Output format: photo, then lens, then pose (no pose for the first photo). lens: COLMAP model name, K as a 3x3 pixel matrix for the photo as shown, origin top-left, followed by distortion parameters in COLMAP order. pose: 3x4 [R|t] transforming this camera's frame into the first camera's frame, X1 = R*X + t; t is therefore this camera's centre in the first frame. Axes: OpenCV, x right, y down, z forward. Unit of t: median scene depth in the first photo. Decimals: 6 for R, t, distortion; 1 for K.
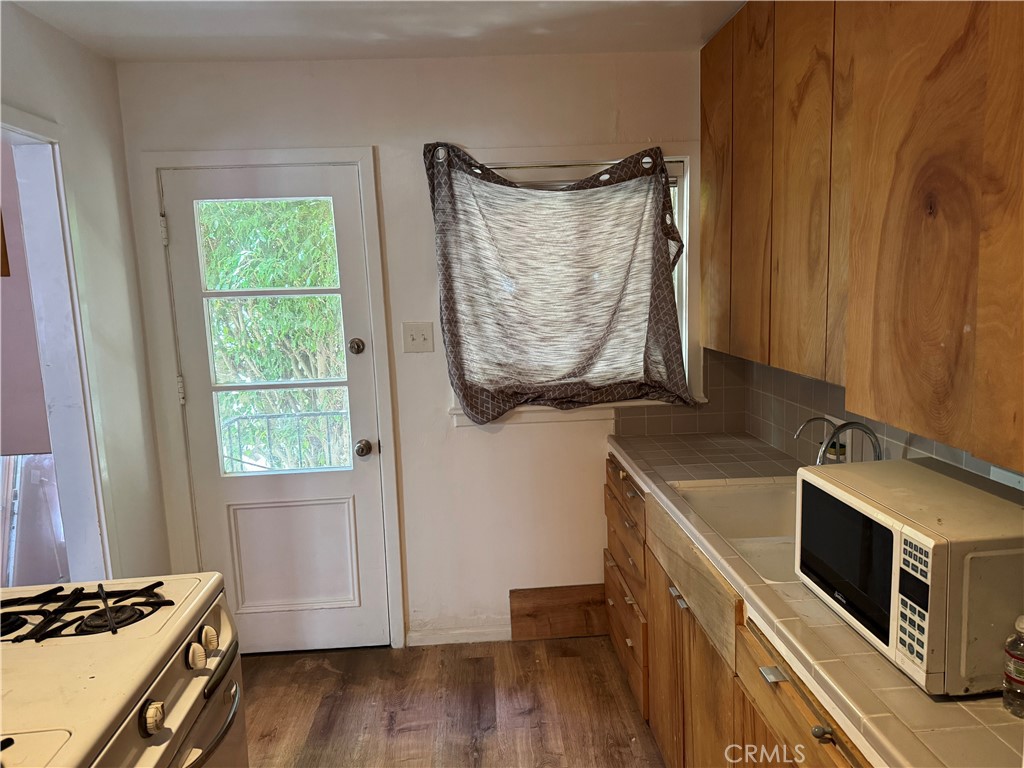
lens RADIAL K [[722.7, 0, 512.8], [0, 722.7, 381.0], [0, 0, 1]] dist [0.028702, -0.035646]
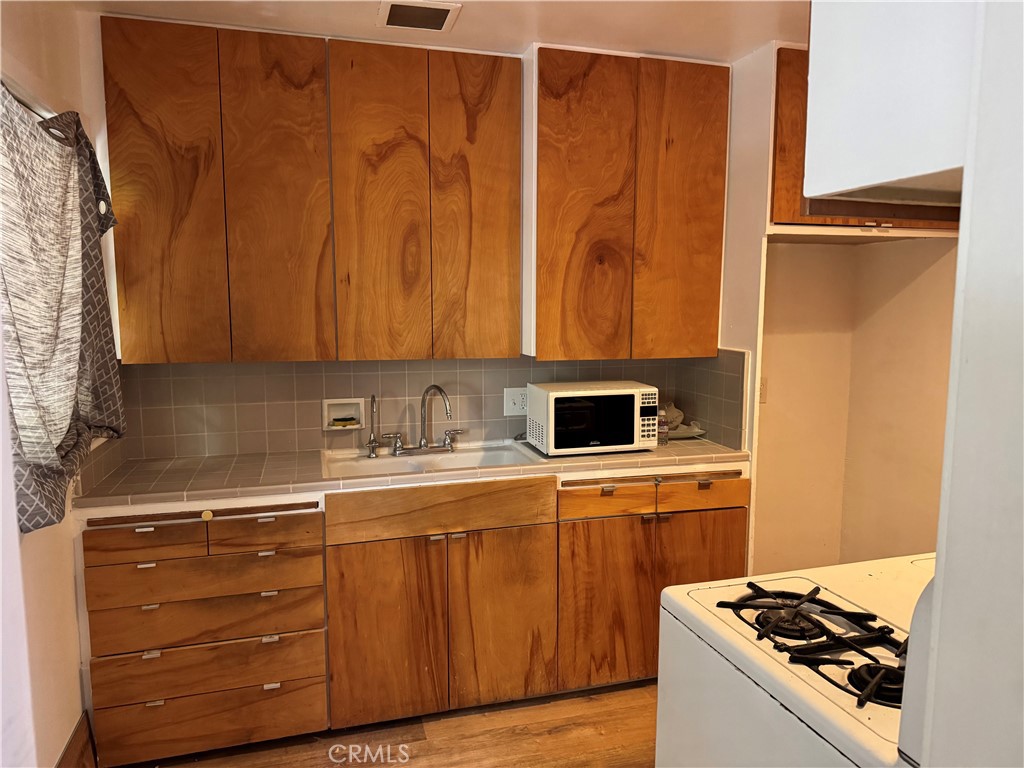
lens RADIAL K [[722.7, 0, 511.9], [0, 722.7, 385.0], [0, 0, 1]] dist [0.028702, -0.035646]
pose [[-0.242209, -0.087976, 0.966227, -1.652608], [0.135913, 0.982984, 0.123572, -0.172045], [-0.960657, 0.161253, -0.226131, 1.871803]]
